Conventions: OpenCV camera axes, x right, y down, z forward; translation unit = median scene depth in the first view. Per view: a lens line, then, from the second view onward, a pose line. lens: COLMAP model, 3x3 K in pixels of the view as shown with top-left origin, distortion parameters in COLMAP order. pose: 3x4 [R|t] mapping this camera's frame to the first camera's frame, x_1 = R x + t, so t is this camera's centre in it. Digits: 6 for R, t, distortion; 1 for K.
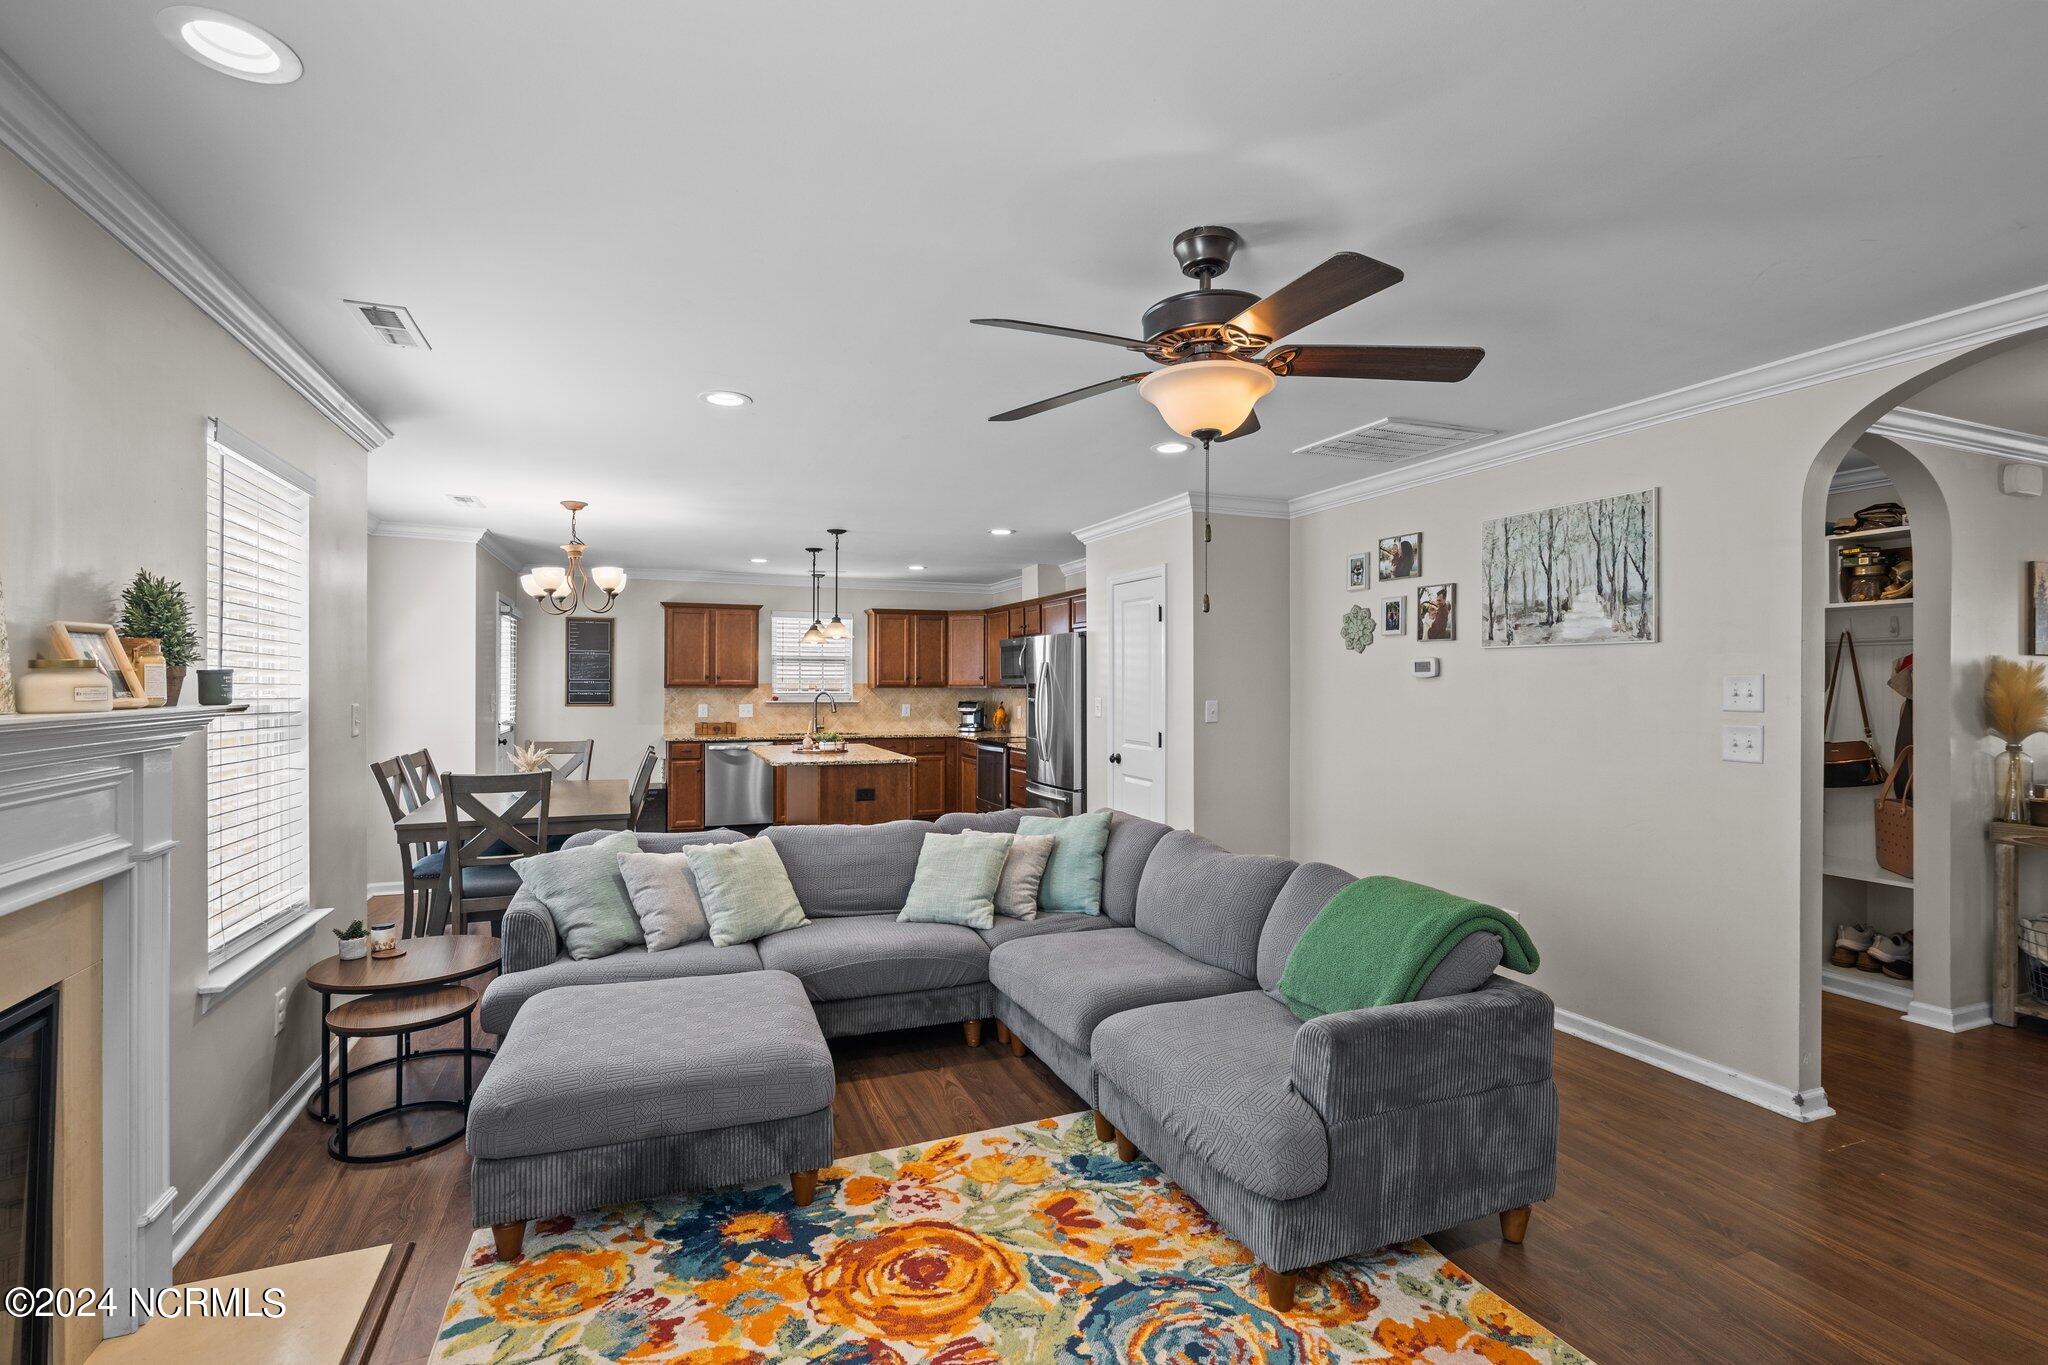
lens RADIAL K [[939.0, 0, 1027.6], [0, 939.0, 679.3], [0, 0, 1]] dist [-0.000550, -0.000316]
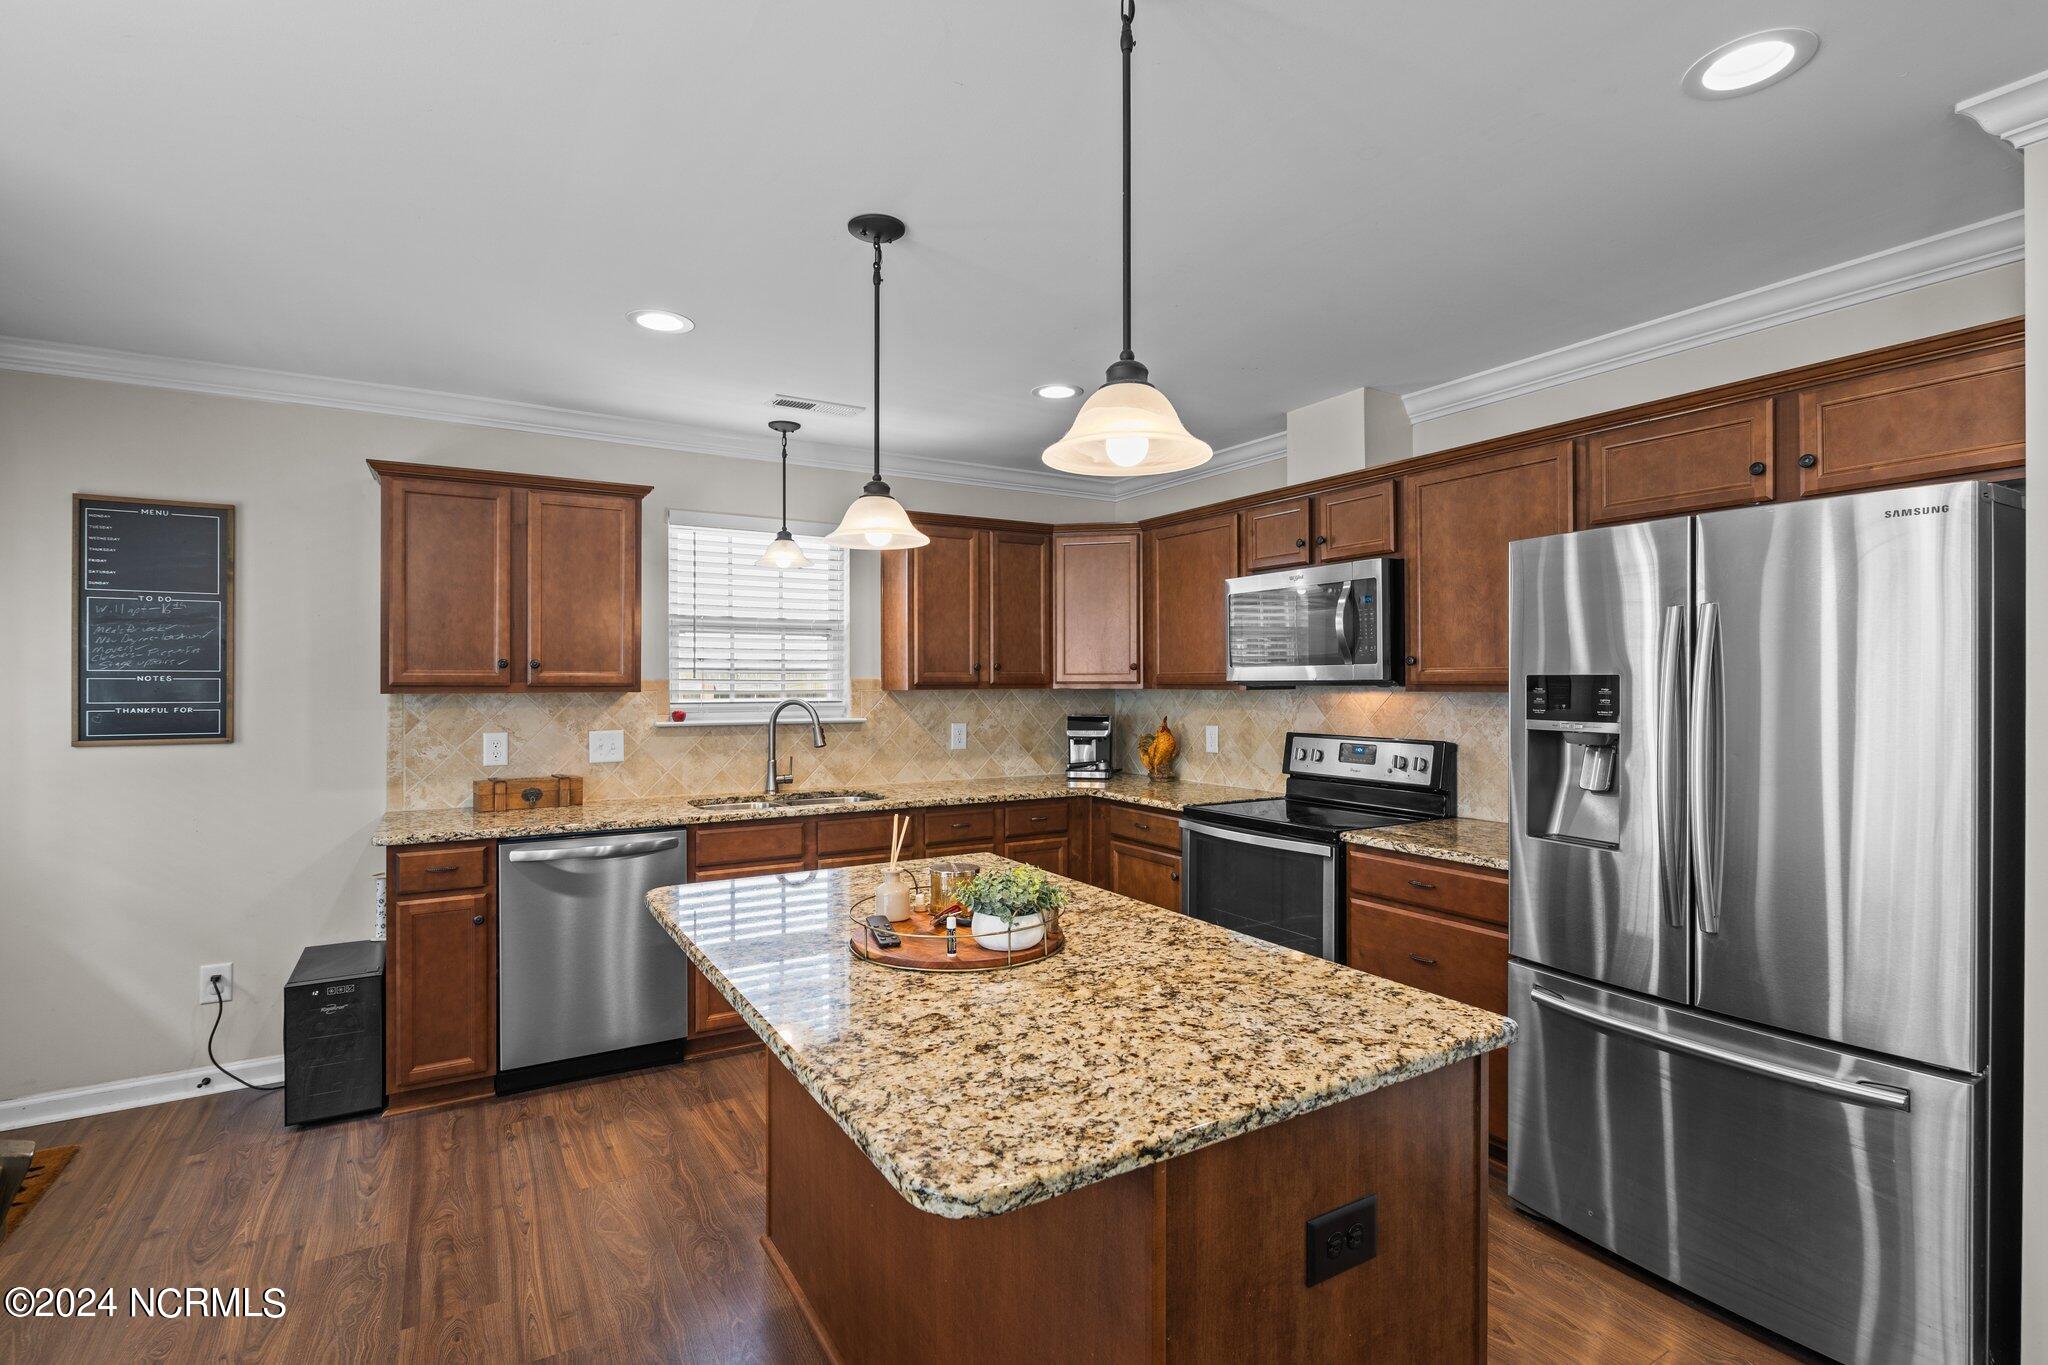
lens RADIAL K [[939.0, 0, 1018.5], [0, 939.0, 685.4], [0, 0, 1]] dist [-0.000550, -0.000316]
pose [[0.987554, -0.003982, 0.157229, -0.195577], [0.002657, 0.999959, 0.008632, 0.003524], [-0.157257, -0.008106, 0.987524, 0.592033]]
